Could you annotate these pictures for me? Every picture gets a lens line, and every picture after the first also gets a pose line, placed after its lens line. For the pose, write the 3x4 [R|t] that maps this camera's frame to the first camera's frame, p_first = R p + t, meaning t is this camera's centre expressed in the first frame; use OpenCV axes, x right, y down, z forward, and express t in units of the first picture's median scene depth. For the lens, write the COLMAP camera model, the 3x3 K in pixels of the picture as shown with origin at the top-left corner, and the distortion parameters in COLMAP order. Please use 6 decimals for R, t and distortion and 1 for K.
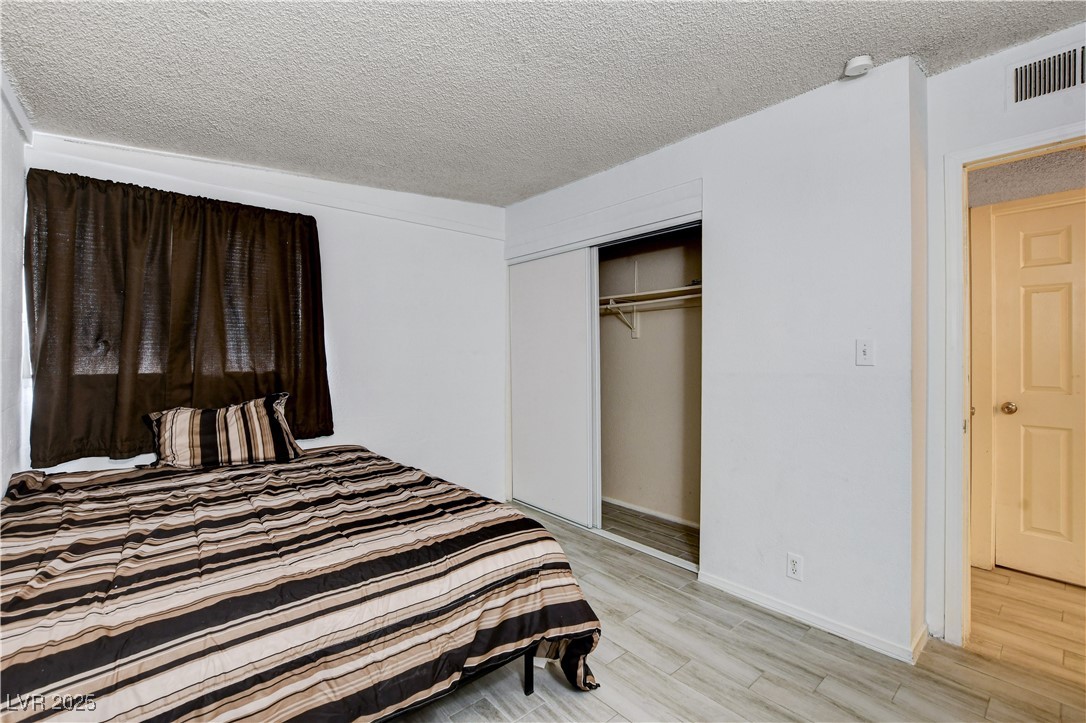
lens RADIAL K [[481.9, 0, 542.8], [0, 481.9, 355.5], [0, 0, 1]] dist [-0.018417, 0.000568]
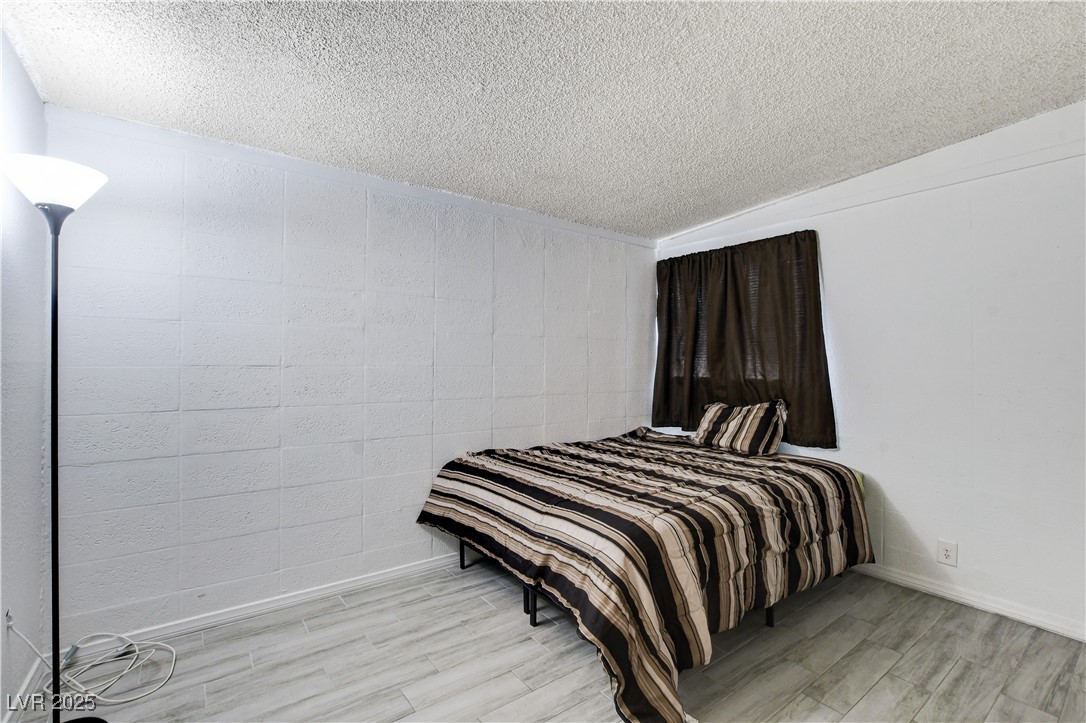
lens RADIAL K [[481.9, 0, 542.8], [0, 481.9, 355.5], [0, 0, 1]] dist [-0.018417, 0.000568]
pose [[-0.064910, -0.015469, -0.997771, 1.018738], [-0.012474, 0.999814, -0.014689, -0.002260], [0.997813, 0.011493, -0.065091, 0.879869]]
